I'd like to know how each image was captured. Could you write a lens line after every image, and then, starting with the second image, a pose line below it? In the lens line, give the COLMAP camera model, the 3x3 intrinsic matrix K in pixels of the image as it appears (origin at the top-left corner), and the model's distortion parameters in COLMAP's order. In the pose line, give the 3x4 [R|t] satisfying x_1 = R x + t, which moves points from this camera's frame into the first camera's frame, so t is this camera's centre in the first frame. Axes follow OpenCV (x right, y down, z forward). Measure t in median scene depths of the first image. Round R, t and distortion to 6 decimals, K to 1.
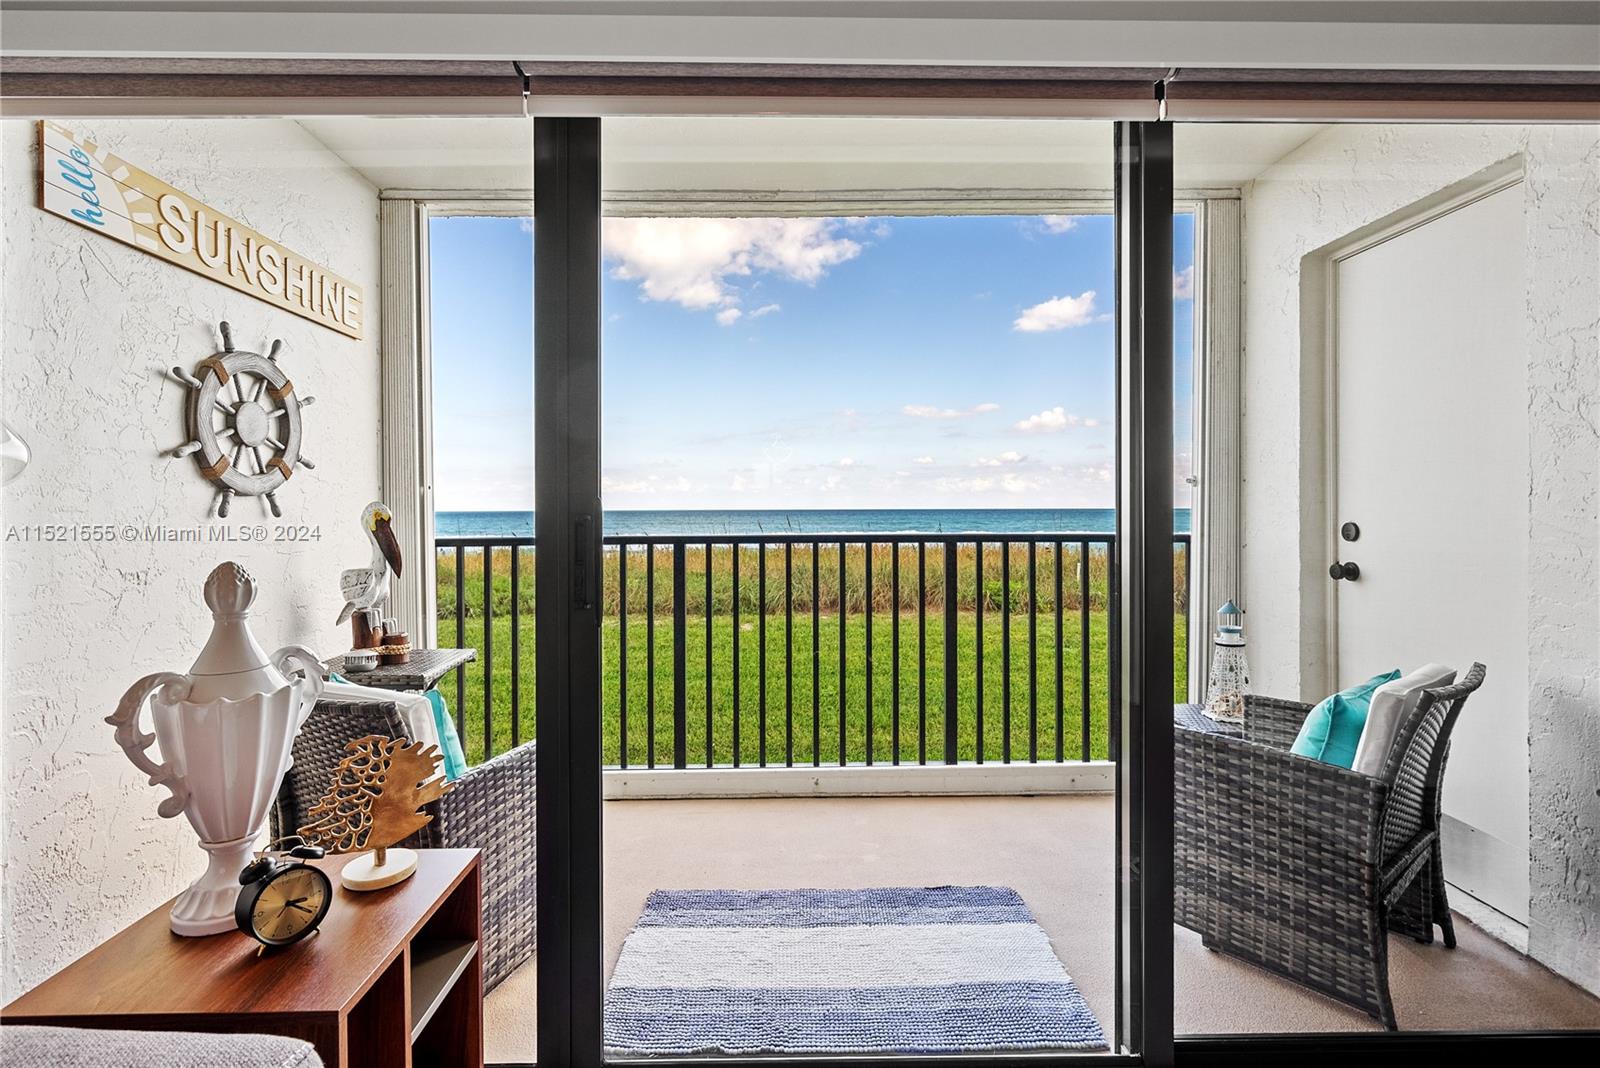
lens RADIAL K [[729.1, 0, 781.9], [0, 729.1, 510.4], [0, 0, 1]] dist [-0.009230, 0.004988]
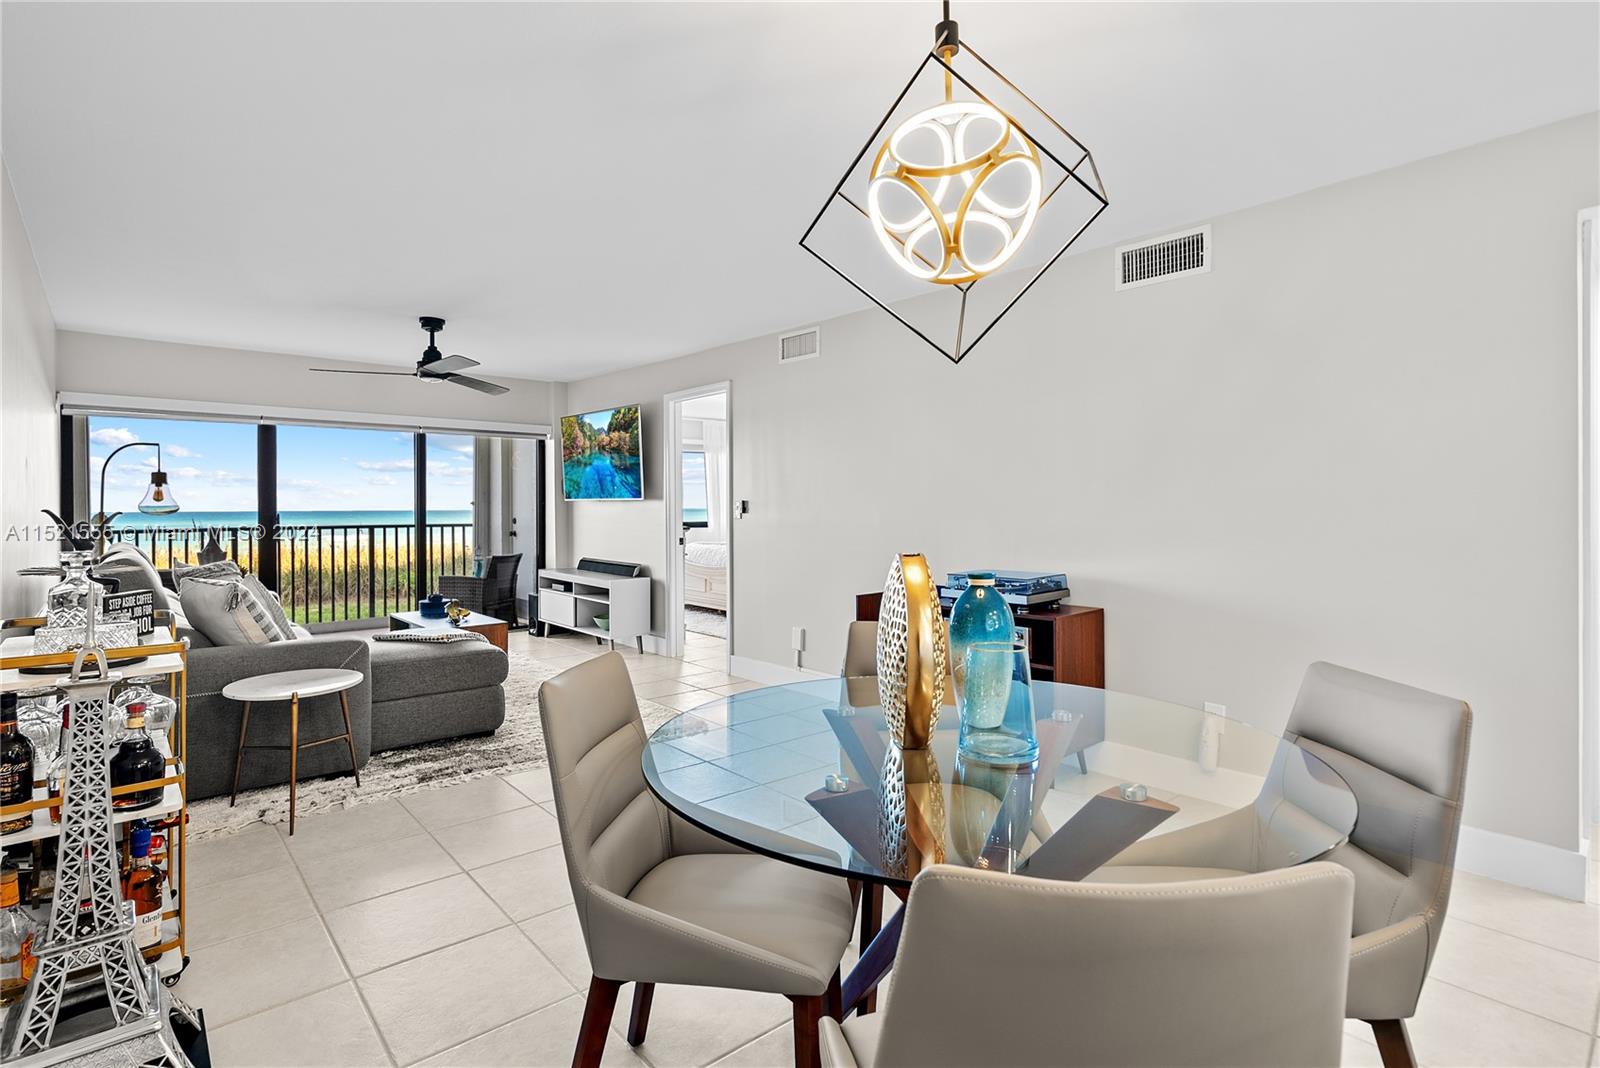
lens RADIAL K [[771.4, 0, 798.2], [0, 771.4, 509.2], [0, 0, 1]] dist [-0.005071, 0.007111]
pose [[0.750397, -0.001549, 0.660986, -0.579872], [0.002143, 0.999998, -0.000088, -0.020435], [-0.660984, 0.001483, 0.750398, -2.675727]]
